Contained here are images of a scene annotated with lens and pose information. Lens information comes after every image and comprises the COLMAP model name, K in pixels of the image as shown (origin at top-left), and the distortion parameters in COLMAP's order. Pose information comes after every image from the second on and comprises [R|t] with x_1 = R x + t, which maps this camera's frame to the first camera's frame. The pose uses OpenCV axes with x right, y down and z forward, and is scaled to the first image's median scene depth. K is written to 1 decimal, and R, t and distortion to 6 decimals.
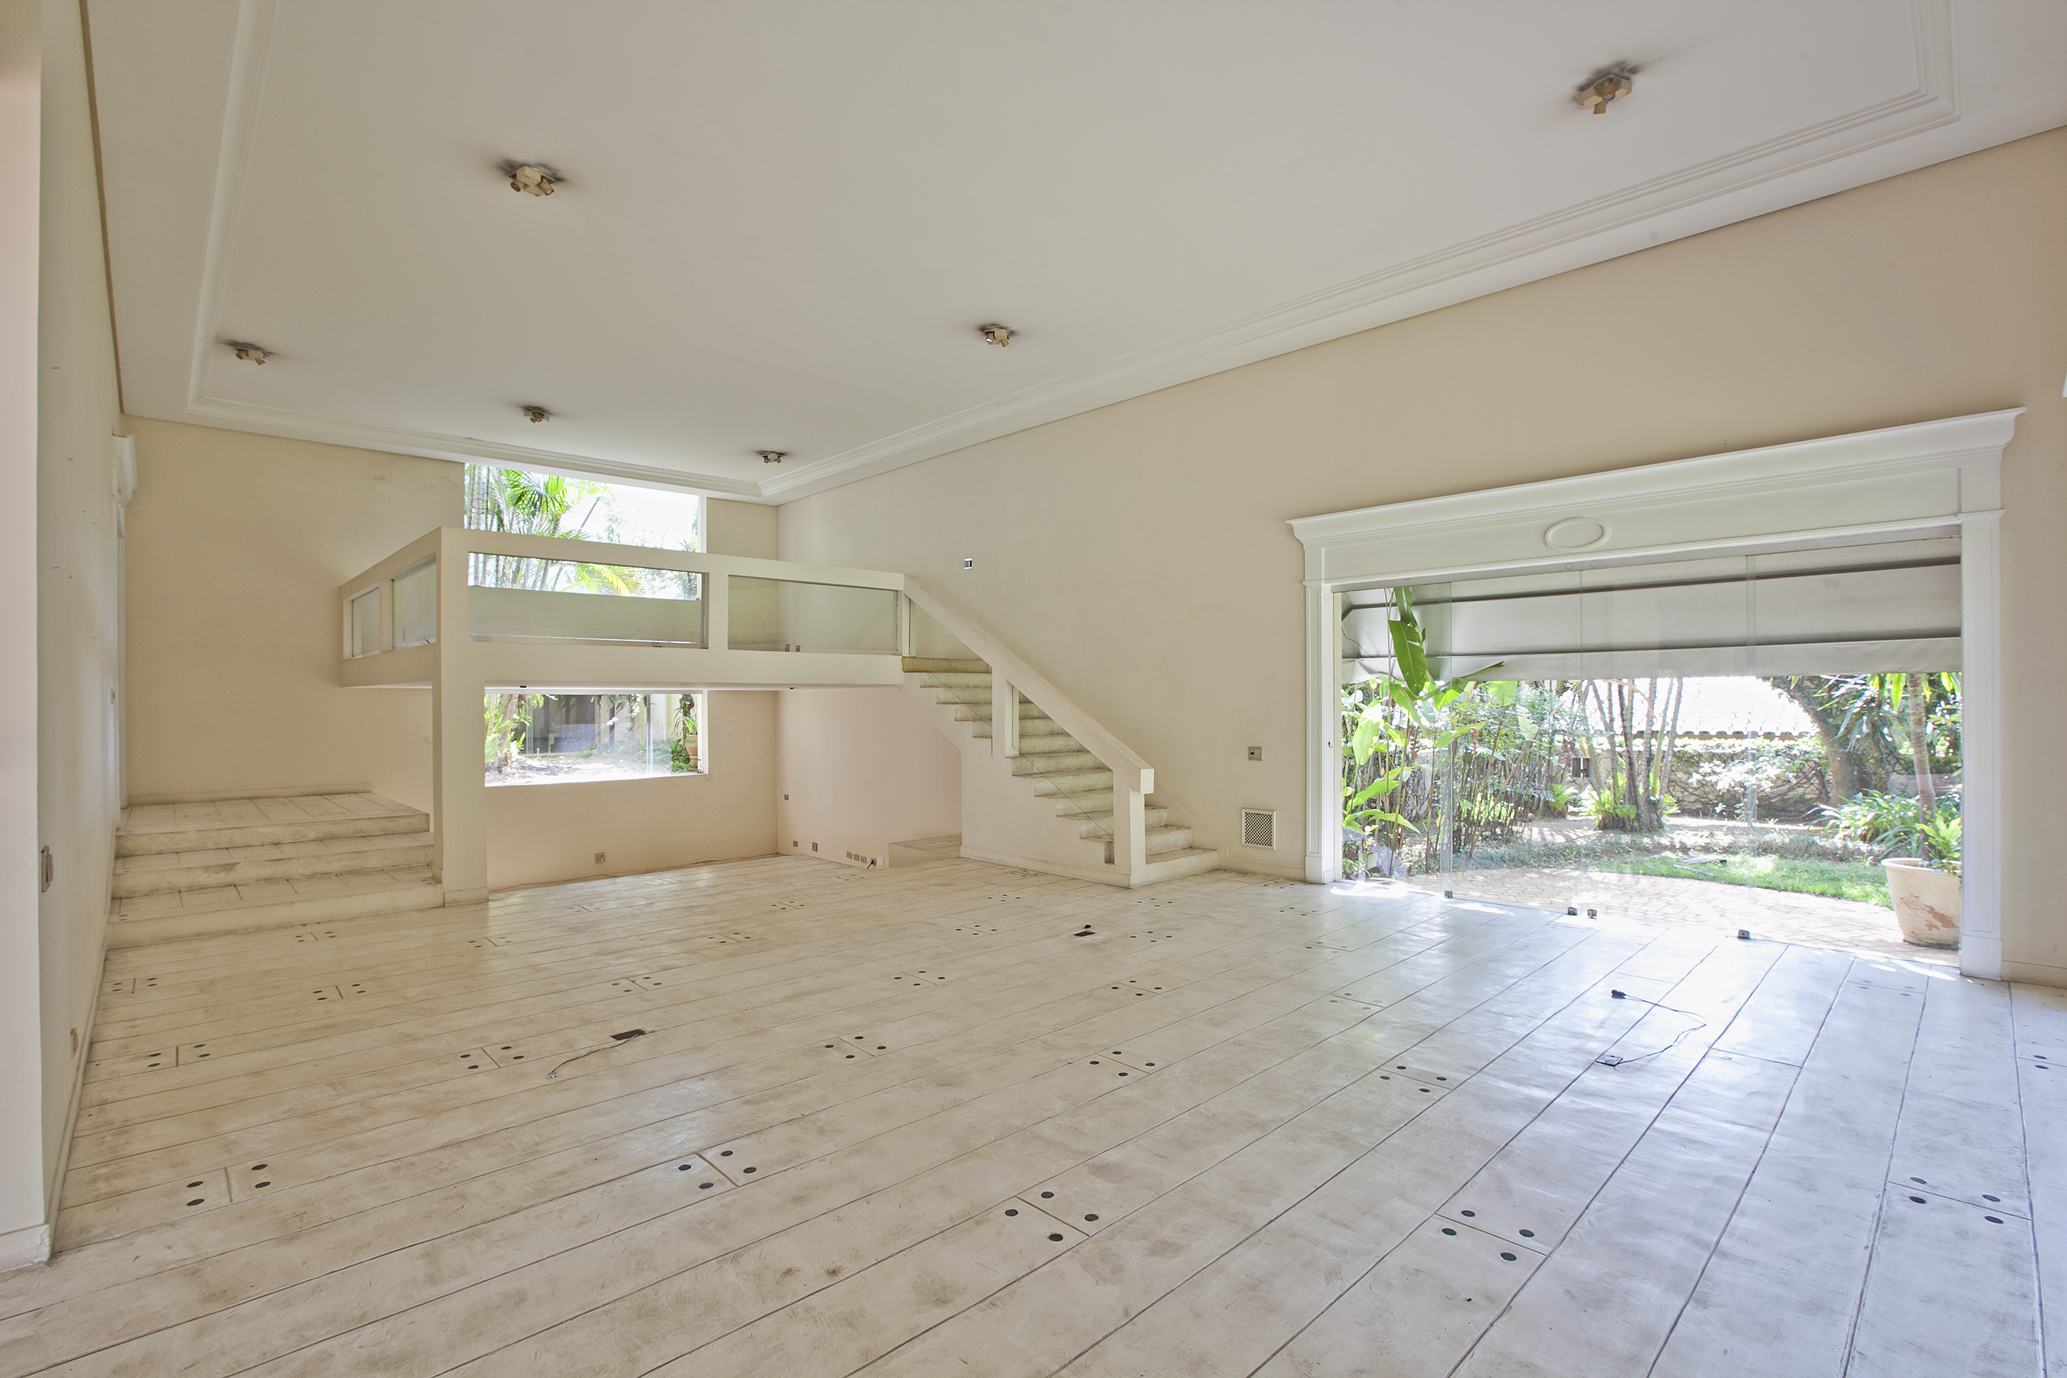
lens RADIAL K [[948.4, 0, 1031.4], [0, 948.4, 700.6], [0, 0, 1]] dist [-0.048030, 0.007970]
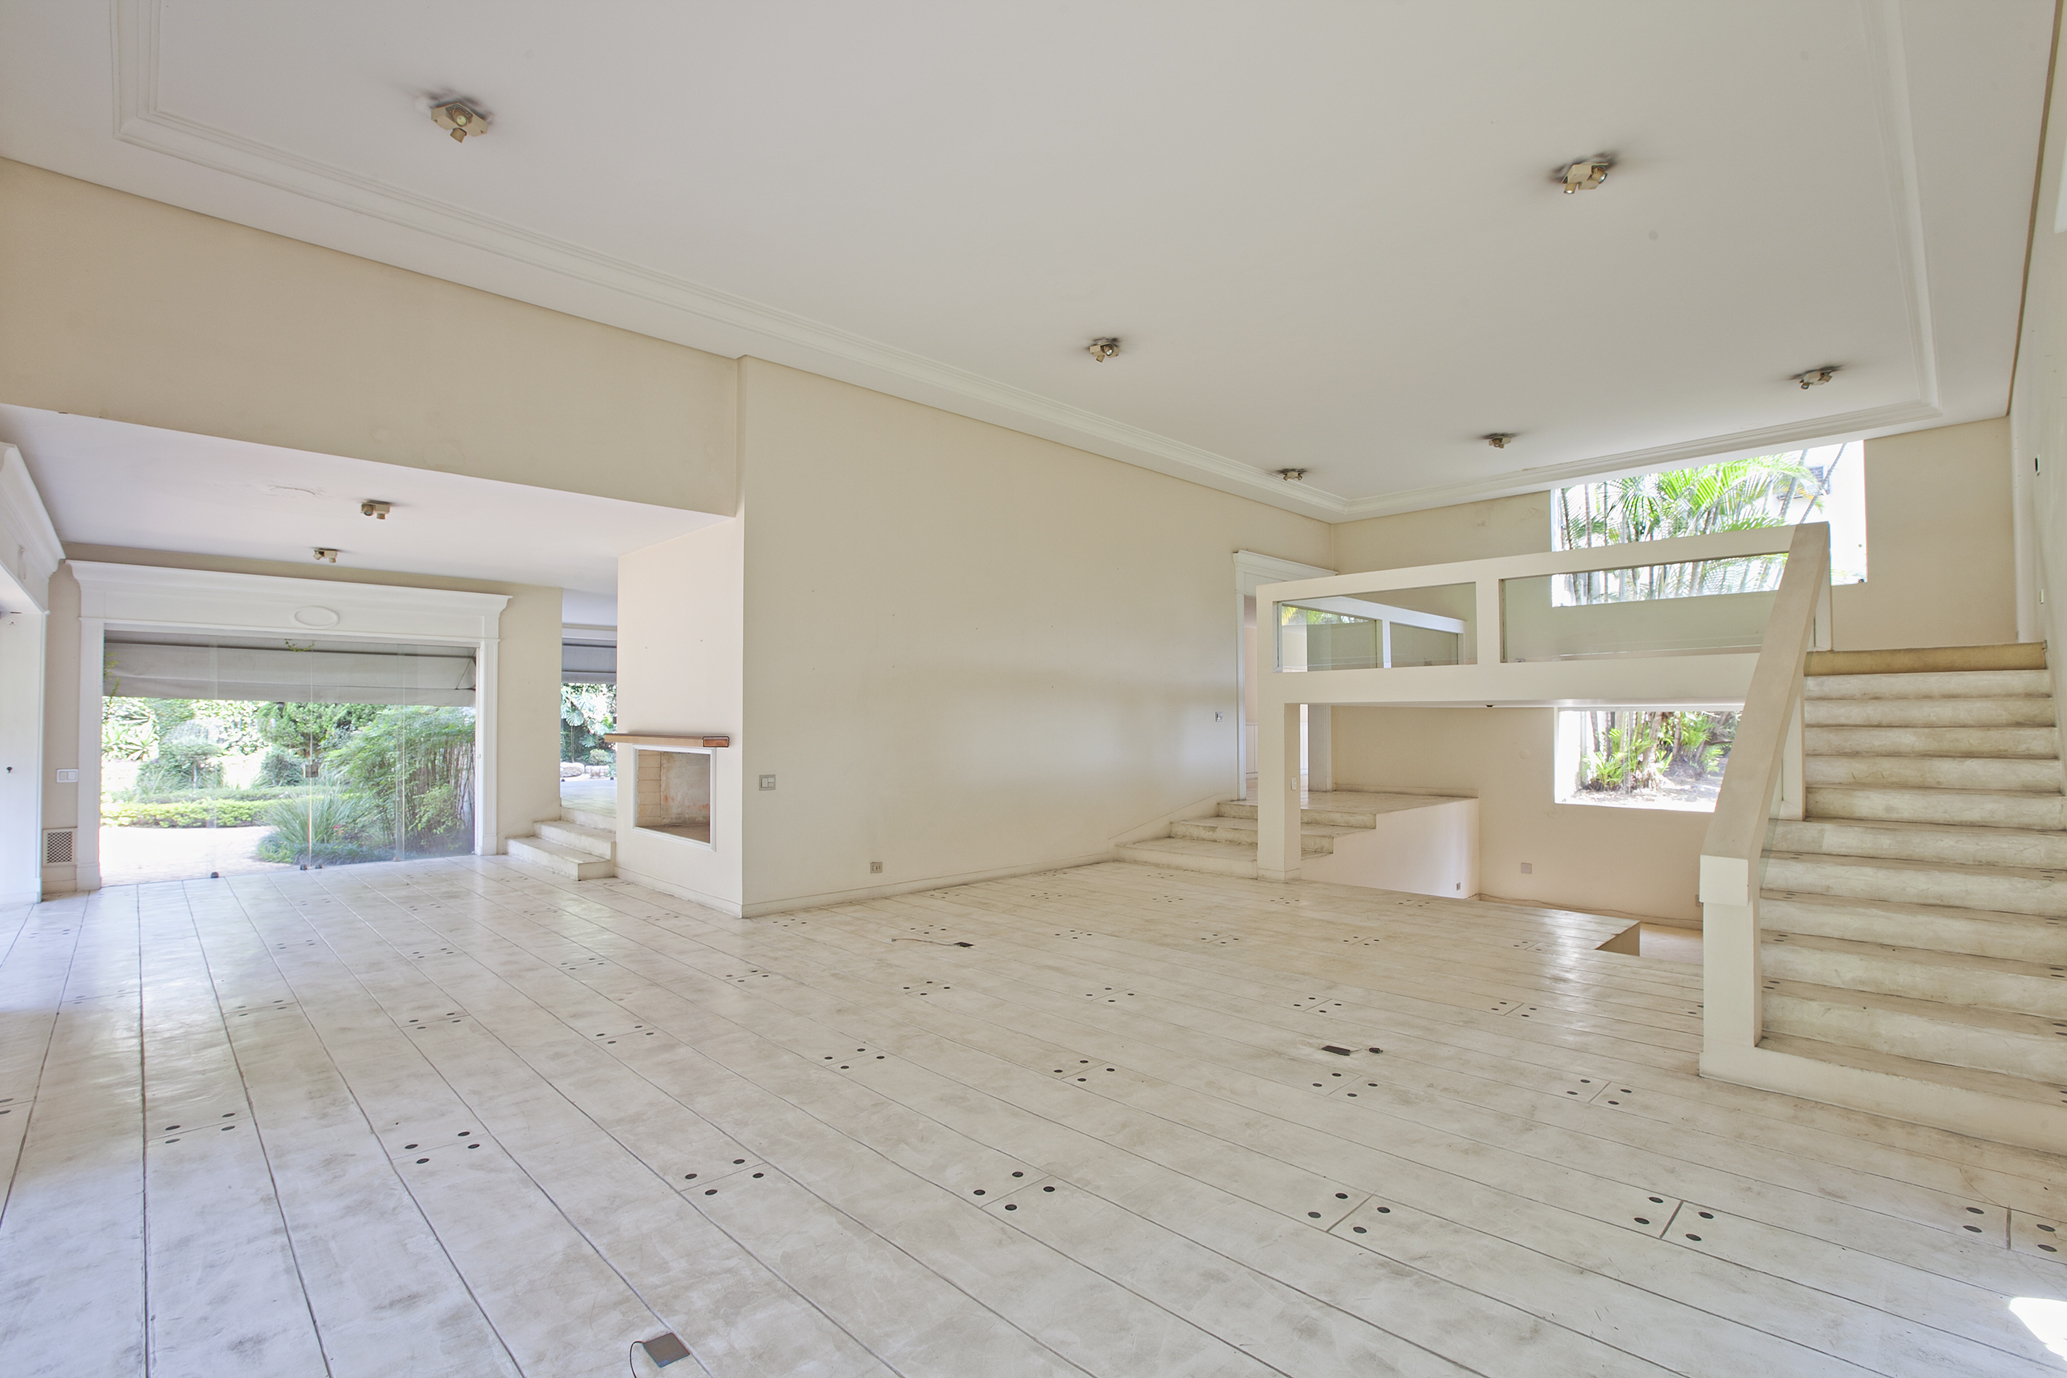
lens RADIAL K [[948.4, 0, 1031.4], [0, 948.4, 700.6], [0, 0, 1]] dist [-0.048030, 0.007970]
pose [[0.004216, -0.020860, -0.999774, 1.214128], [0.002072, 0.999780, -0.020852, 0.001737], [0.999989, -0.001984, 0.004258, 1.239168]]
